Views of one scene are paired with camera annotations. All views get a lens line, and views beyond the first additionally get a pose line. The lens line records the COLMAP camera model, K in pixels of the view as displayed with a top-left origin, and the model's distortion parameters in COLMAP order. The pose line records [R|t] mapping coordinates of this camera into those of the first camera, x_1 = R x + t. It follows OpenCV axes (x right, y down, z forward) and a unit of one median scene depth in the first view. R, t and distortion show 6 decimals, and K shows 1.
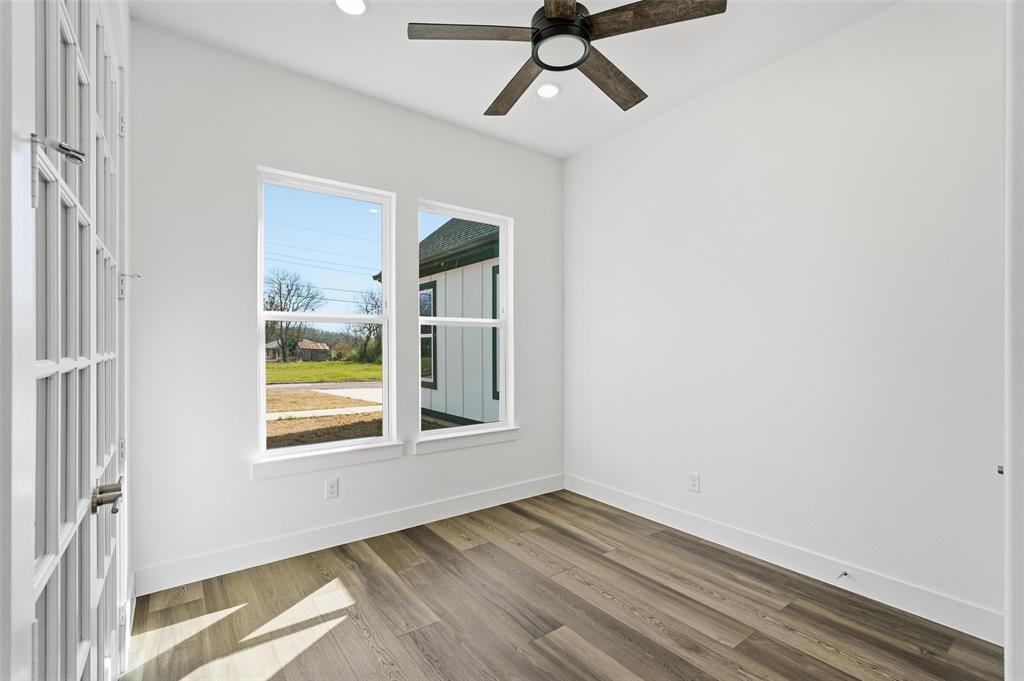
lens RADIAL K [[458.1, 0, 507.0], [0, 458.1, 342.2], [0, 0, 1]] dist [0.001104, 0.000930]
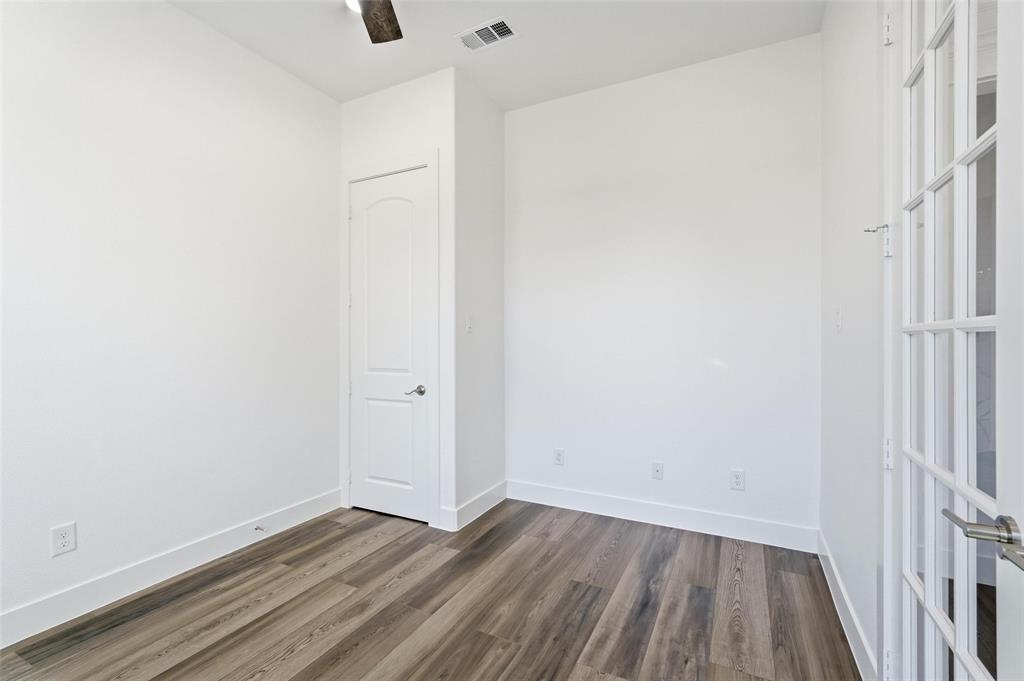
lens RADIAL K [[458.1, 0, 507.0], [0, 458.1, 342.2], [0, 0, 1]] dist [0.001104, 0.000930]
pose [[-0.444812, 0.009656, 0.895572, -0.550628], [0.005690, 0.999952, -0.007956, 0.058507], [-0.895606, 0.001556, -0.444846, 0.942468]]
